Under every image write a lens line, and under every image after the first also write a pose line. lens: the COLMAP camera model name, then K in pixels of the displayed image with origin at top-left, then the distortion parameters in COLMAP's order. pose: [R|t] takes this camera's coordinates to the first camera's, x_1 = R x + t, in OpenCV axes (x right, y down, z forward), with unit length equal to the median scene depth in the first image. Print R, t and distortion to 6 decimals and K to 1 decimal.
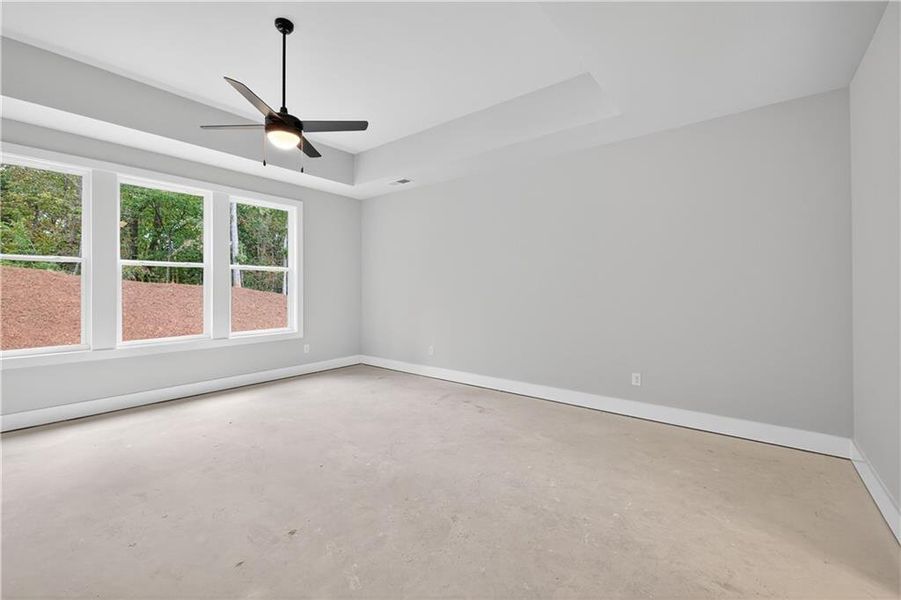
lens RADIAL K [[376.4, 0, 450.5], [0, 376.4, 300.0], [0, 0, 1]] dist [0.003060, -0.000186]
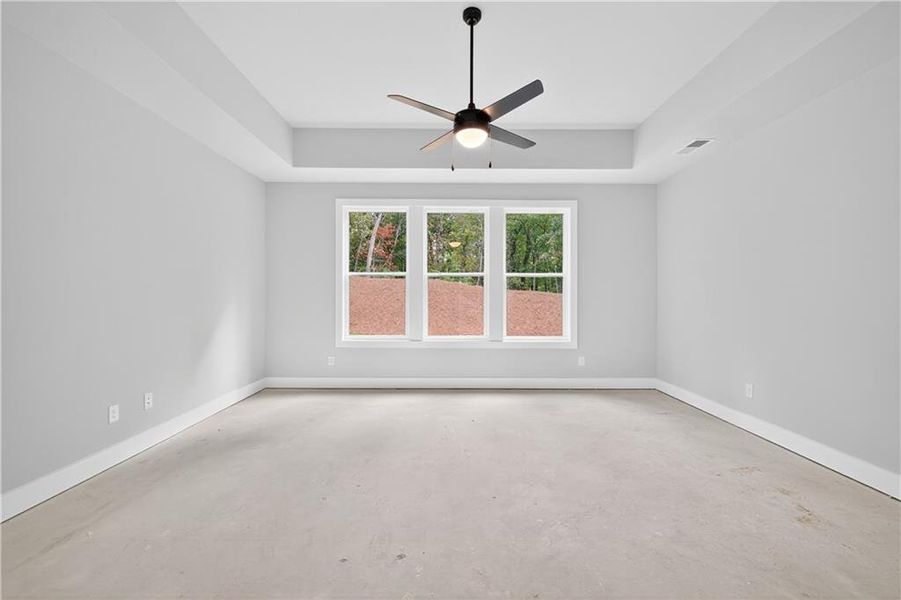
lens RADIAL K [[380.7, 0, 444.0], [0, 380.7, 302.8], [0, 0, 1]] dist [0.010875, -0.000537]
pose [[0.627217, 0.017441, -0.778649, 0.132957], [-0.025934, 0.999663, 0.001501, -0.004686], [0.778413, 0.019252, 0.627457, 0.171173]]
